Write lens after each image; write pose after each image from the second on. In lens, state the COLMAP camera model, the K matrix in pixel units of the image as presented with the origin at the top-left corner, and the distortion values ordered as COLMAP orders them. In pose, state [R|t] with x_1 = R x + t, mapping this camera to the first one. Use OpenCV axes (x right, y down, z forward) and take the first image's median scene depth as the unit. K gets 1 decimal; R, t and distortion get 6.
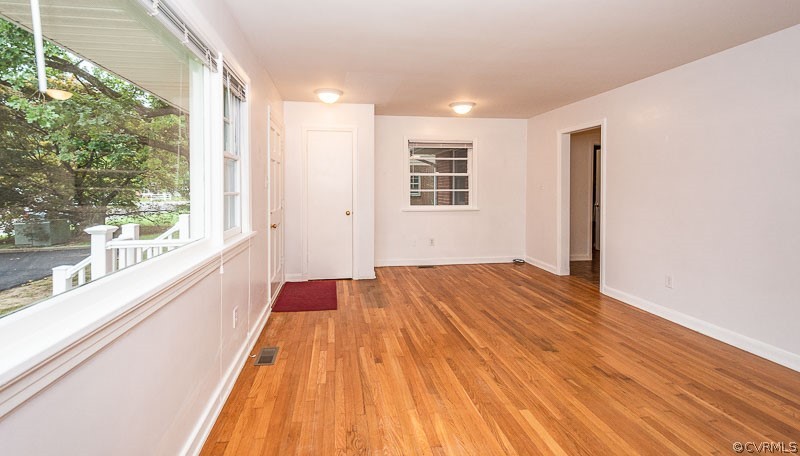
lens RADIAL K [[356.4, 0, 369.1], [0, 356.4, 192.5], [0, 0, 1]] dist [0.002622, -0.000210]
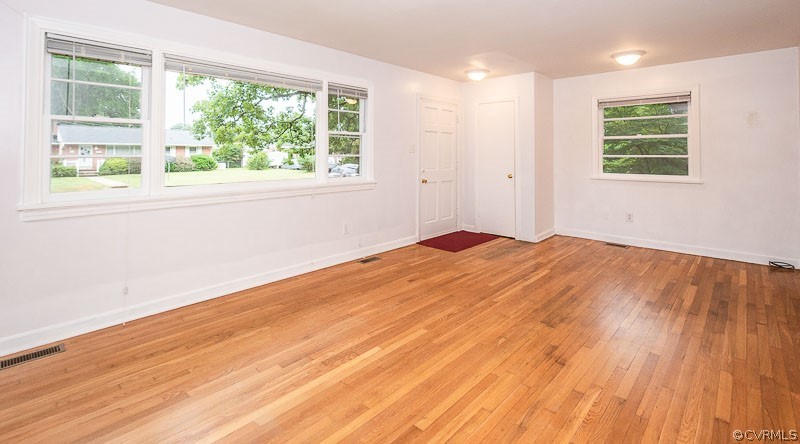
lens RADIAL K [[356.4, 0, 401.2], [0, 356.4, 149.3], [0, 0, 1]] dist [0.012633, -0.000405]
pose [[0.654477, -0.007459, -0.756045, 0.547814], [-0.011424, 0.999740, -0.019753, 0.001134], [0.755996, 0.021565, 0.654221, 0.042171]]
